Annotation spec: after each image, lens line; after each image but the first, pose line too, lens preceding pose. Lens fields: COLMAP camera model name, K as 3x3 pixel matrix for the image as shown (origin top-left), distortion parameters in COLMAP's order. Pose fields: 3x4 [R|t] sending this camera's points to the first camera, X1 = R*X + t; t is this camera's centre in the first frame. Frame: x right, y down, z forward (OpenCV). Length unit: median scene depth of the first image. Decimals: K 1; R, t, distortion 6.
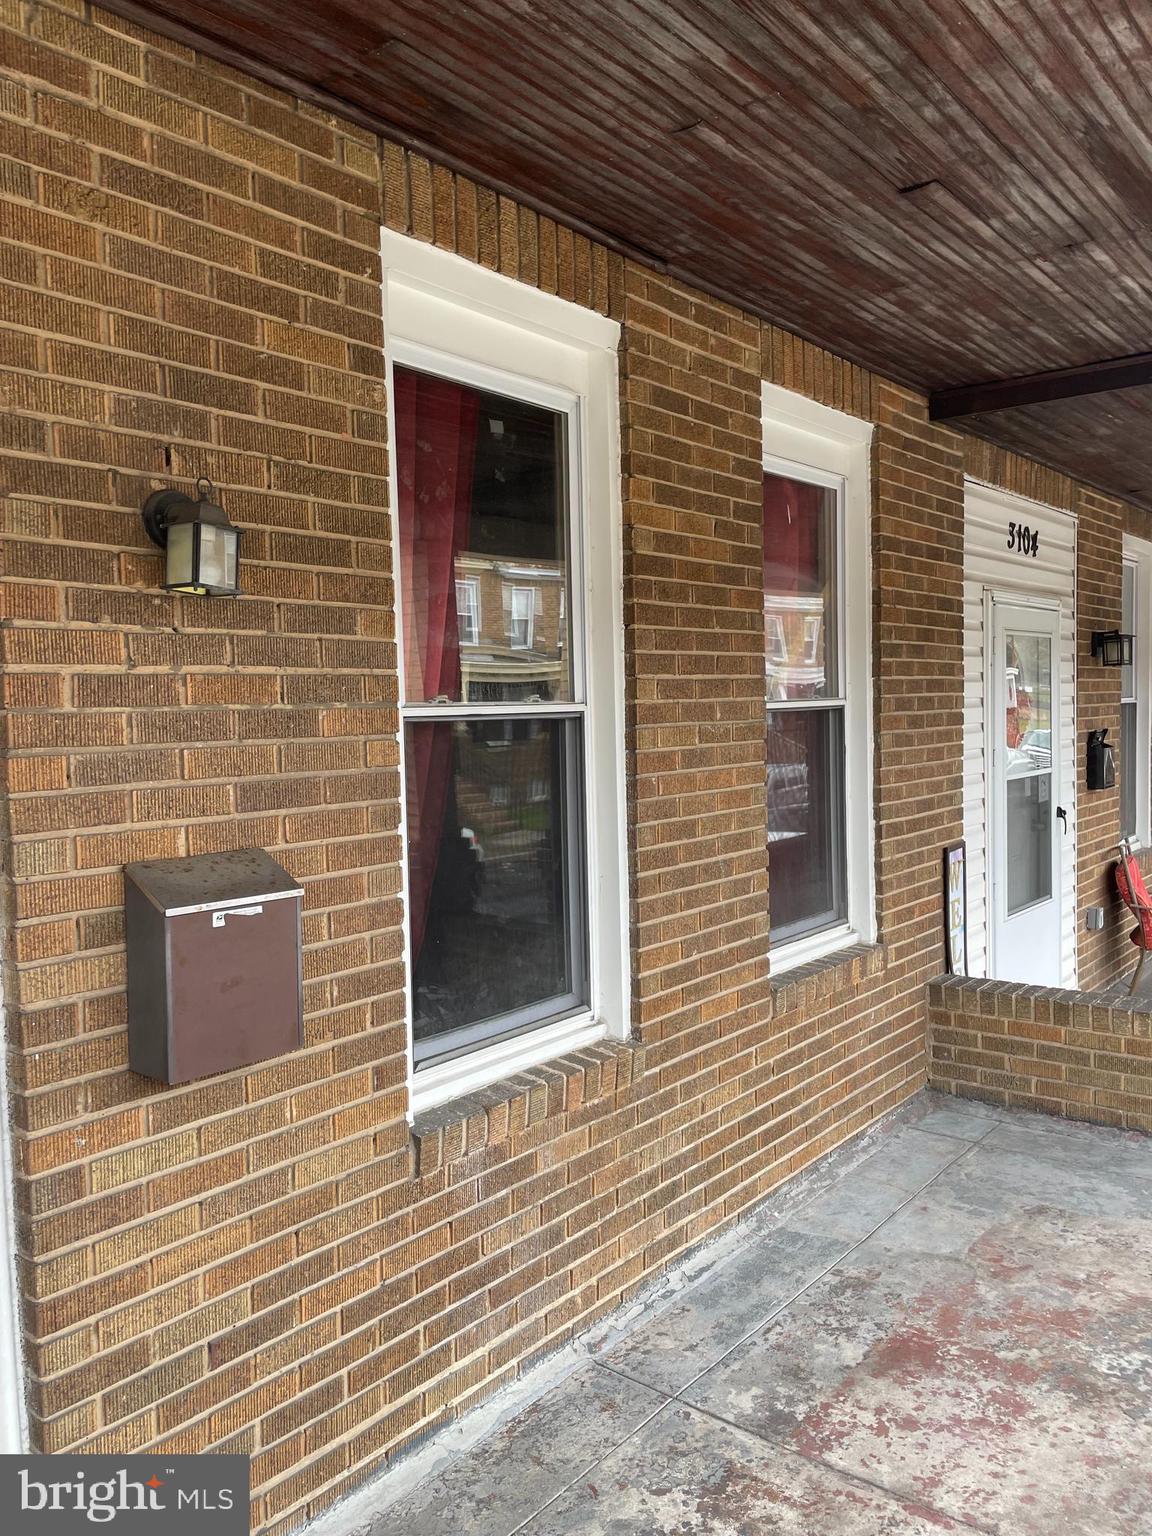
lens RADIAL K [[1158.8, 0, 587.9], [0, 1158.8, 771.0], [0, 0, 1]] dist [0.086991, -0.115387]
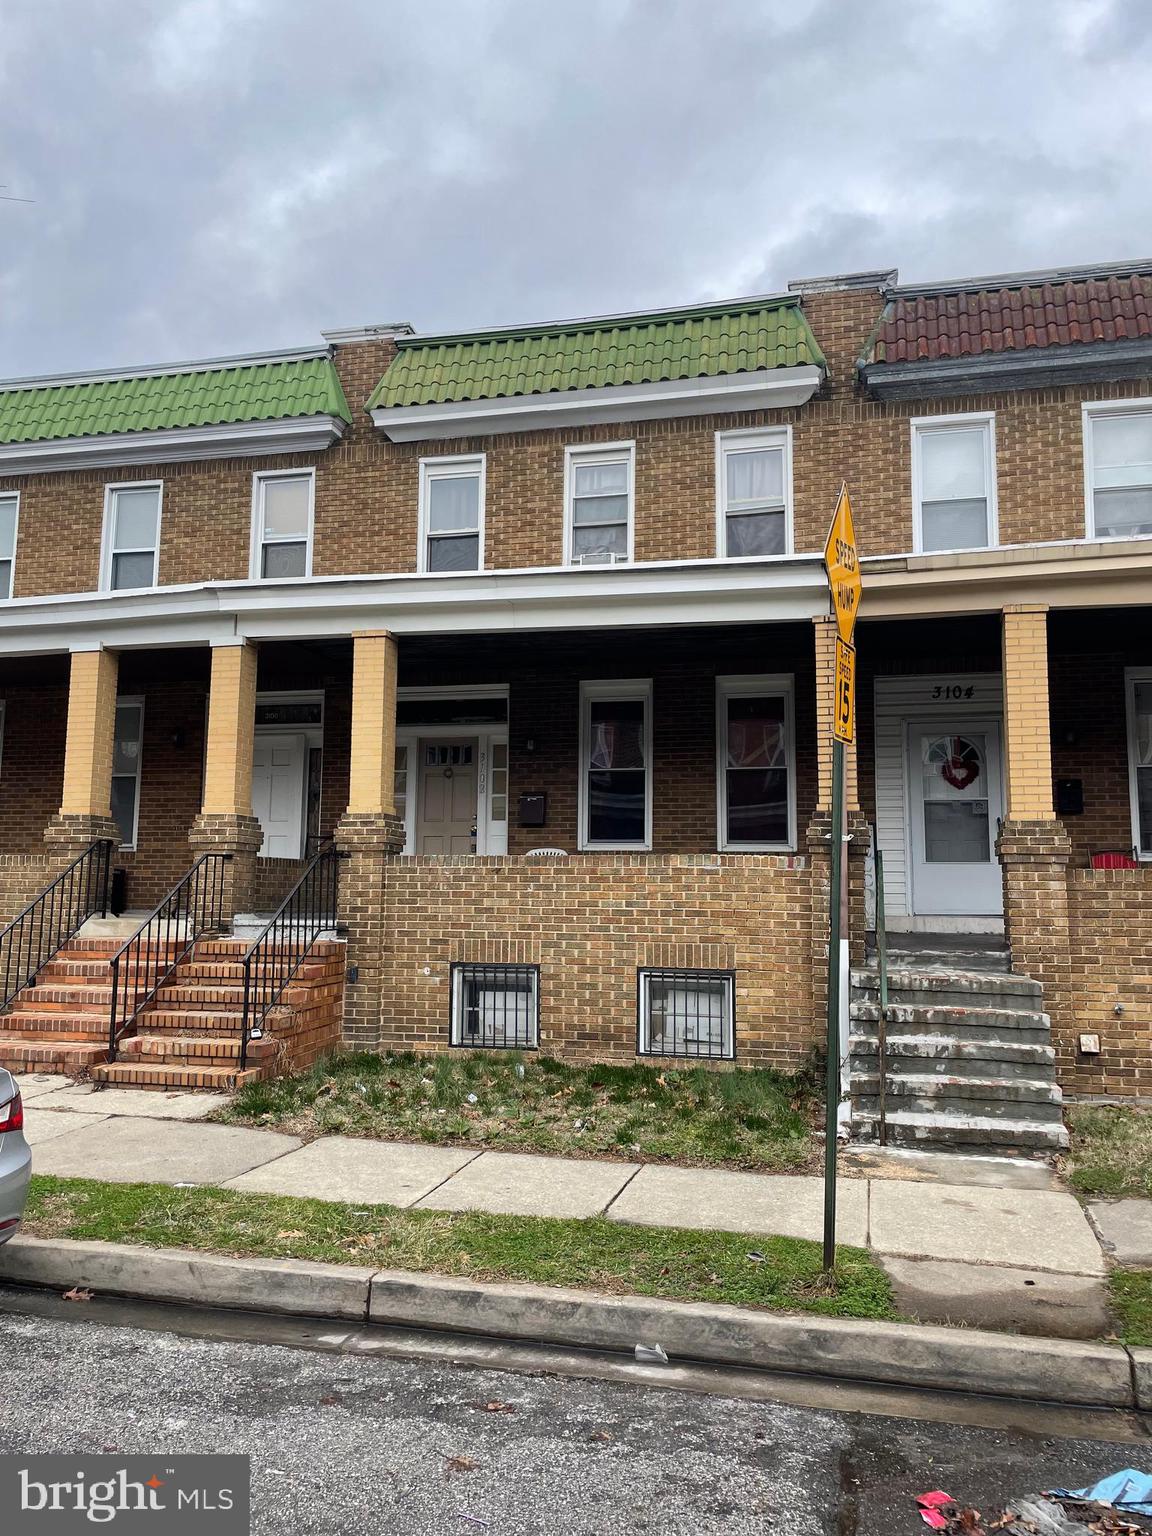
lens RADIAL K [[1158.8, 0, 570.1], [0, 1158.8, 760.0], [0, 0, 1]] dist [0.086991, -0.115387]
pose [[0.416757, -0.078666, -0.905608, 4.101305], [-0.071752, 0.990293, -0.119042, 0.479607], [0.906182, 0.114591, 0.407068, -1.049813]]
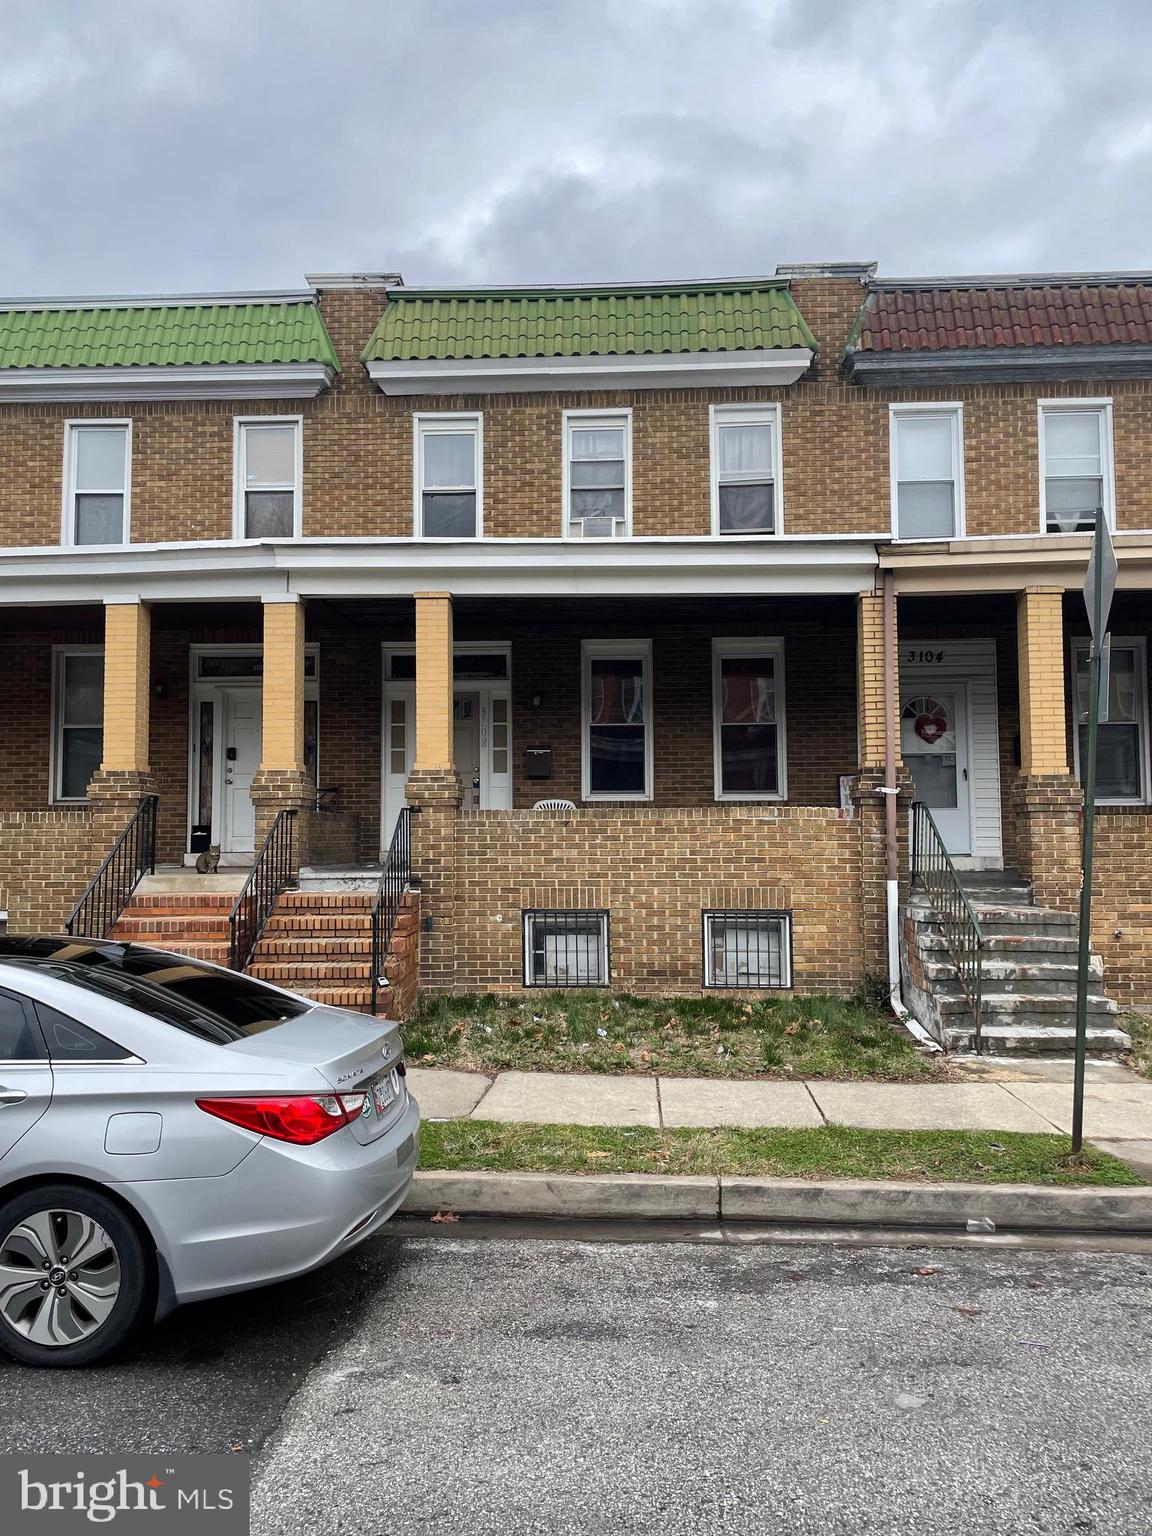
lens RADIAL K [[1158.8, 0, 568.3], [0, 1158.8, 765.7], [0, 0, 1]] dist [0.086991, -0.115387]
pose [[0.582529, -0.028775, -0.812300, 3.837252], [-0.054519, 0.995739, -0.074370, 0.502773], [0.810979, 0.087609, 0.578479, -1.995988]]
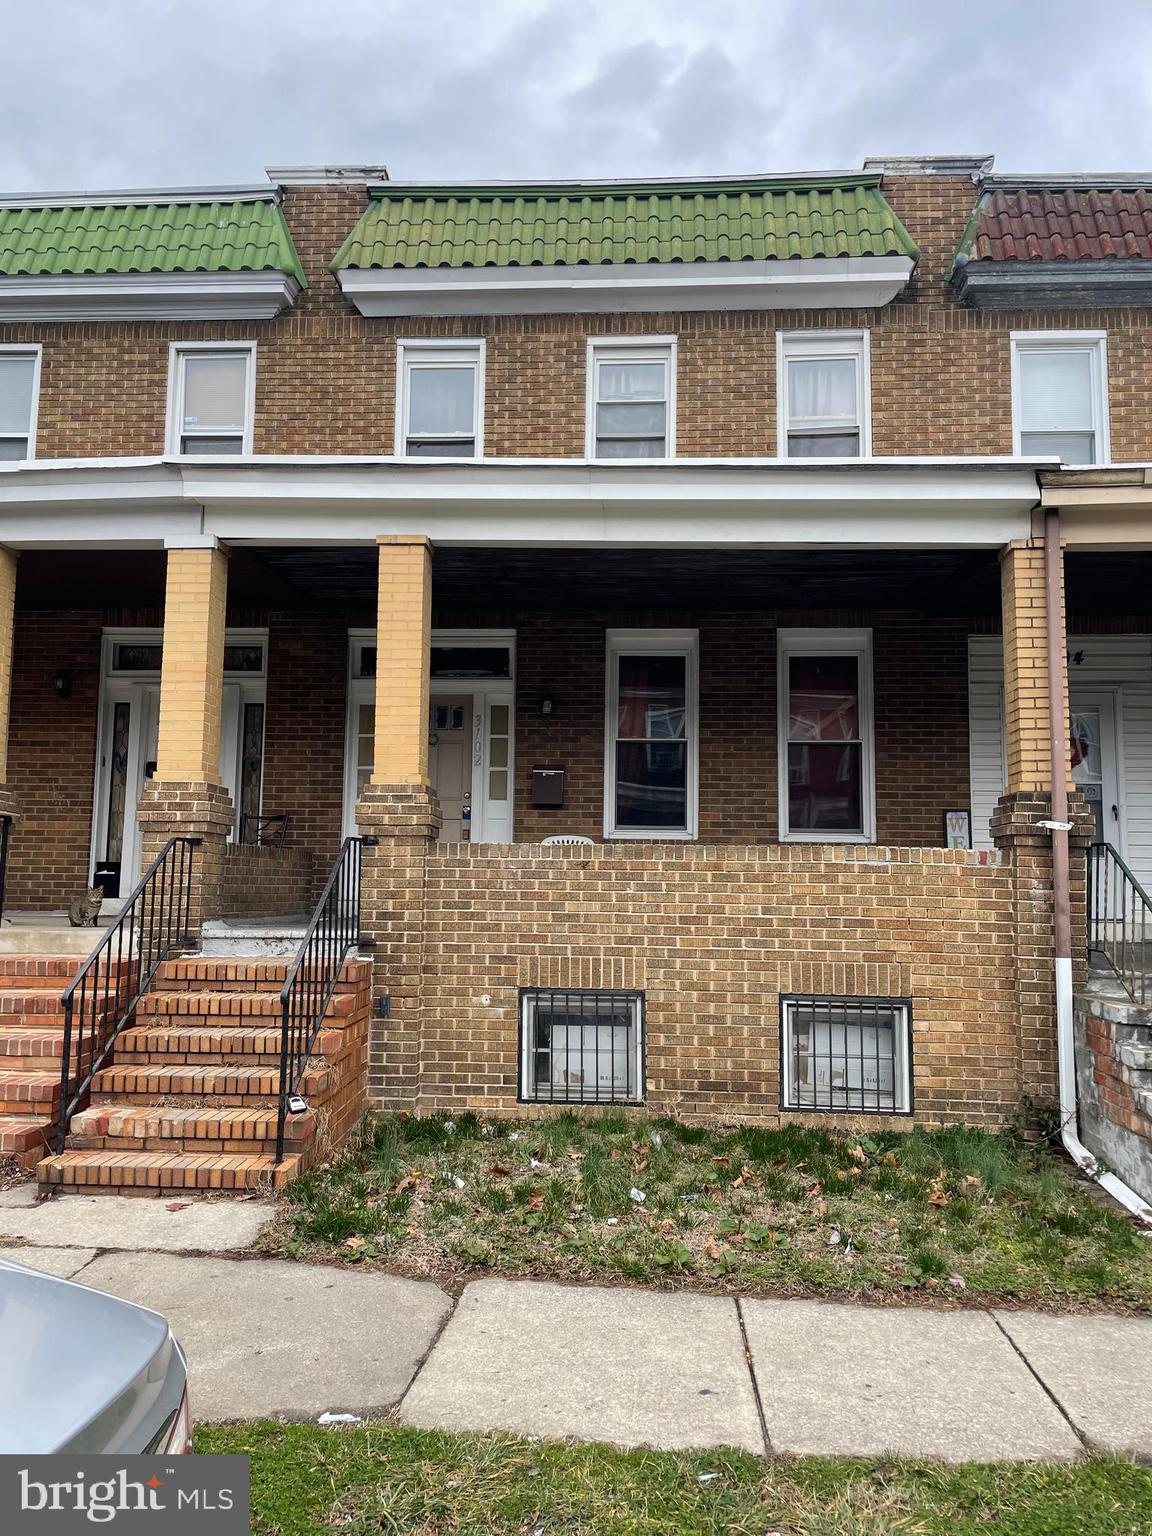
lens RADIAL K [[1158.8, 0, 567.5], [0, 1158.8, 765.2], [0, 0, 1]] dist [0.086991, -0.115387]
pose [[0.573643, -0.054763, -0.817273, 2.877951], [-0.073805, 0.990248, -0.118157, 0.500273], [0.815774, 0.128098, 0.564007, -1.329382]]
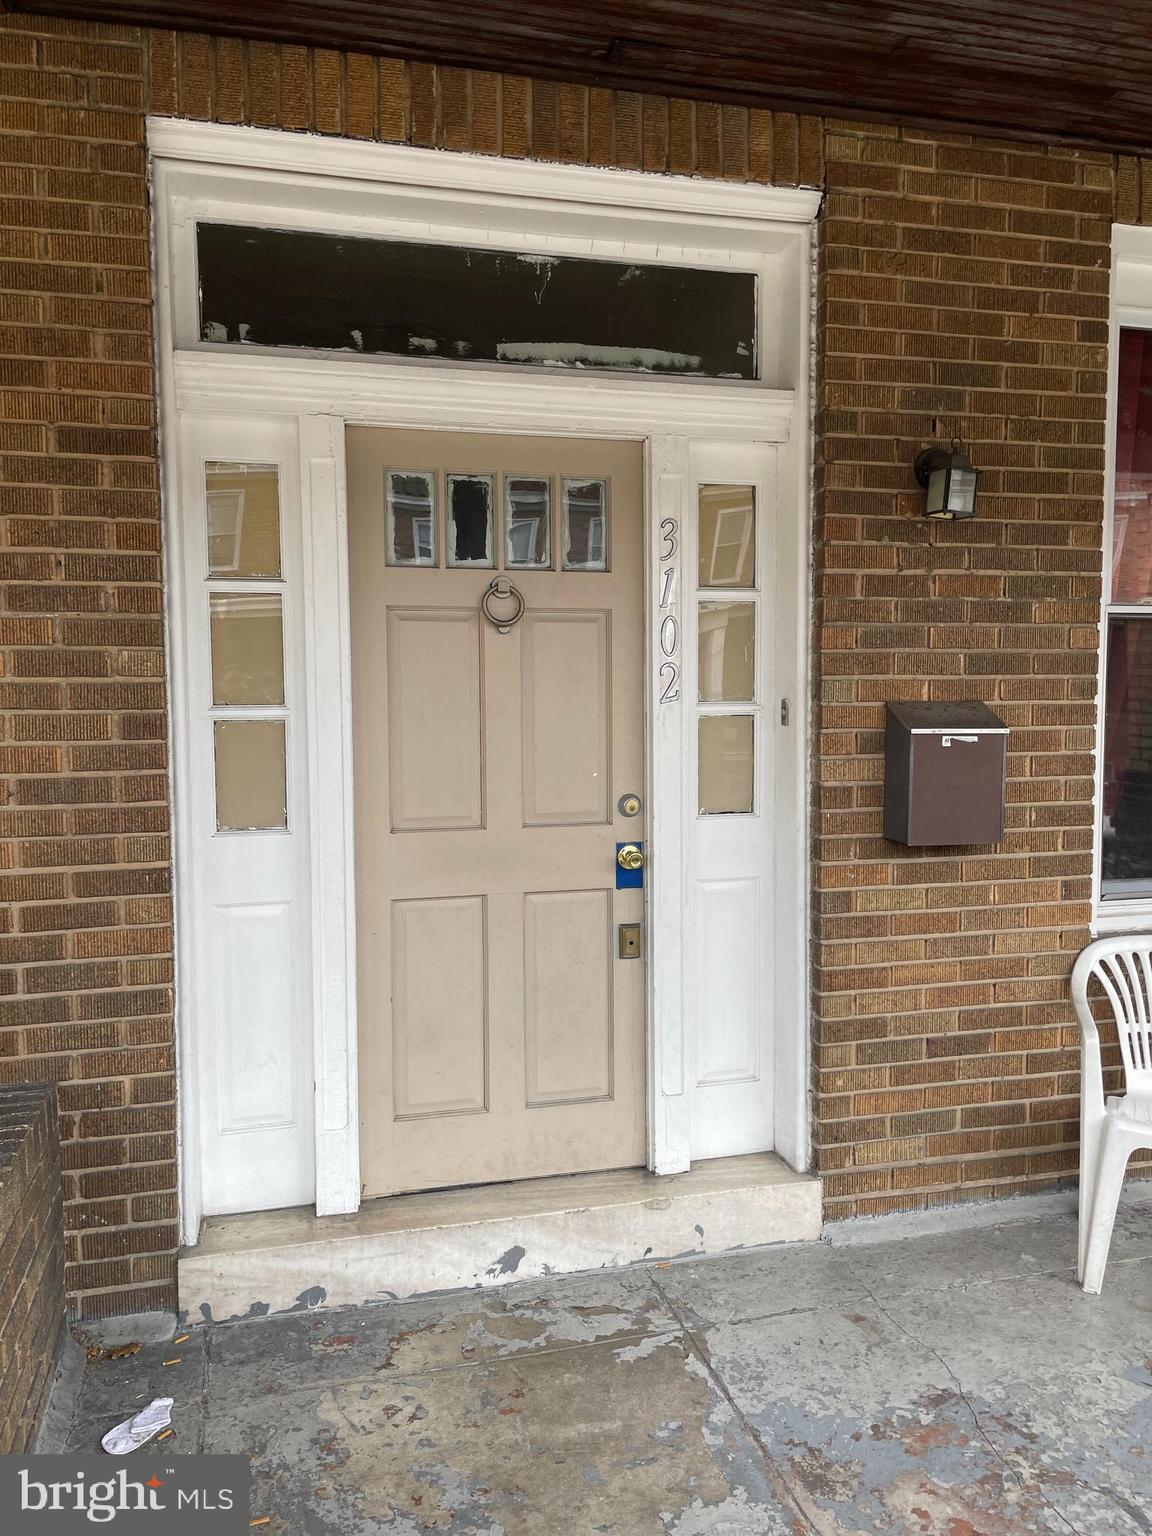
lens RADIAL K [[1158.8, 0, 587.9], [0, 1158.8, 761.8], [0, 0, 1]] dist [0.086991, -0.115387]
pose [[0.804445, 0.060519, -0.590936, 0.136689], [-0.047724, 0.998165, 0.037257, 0.086688], [0.592107, -0.001770, 0.805858, -0.322297]]
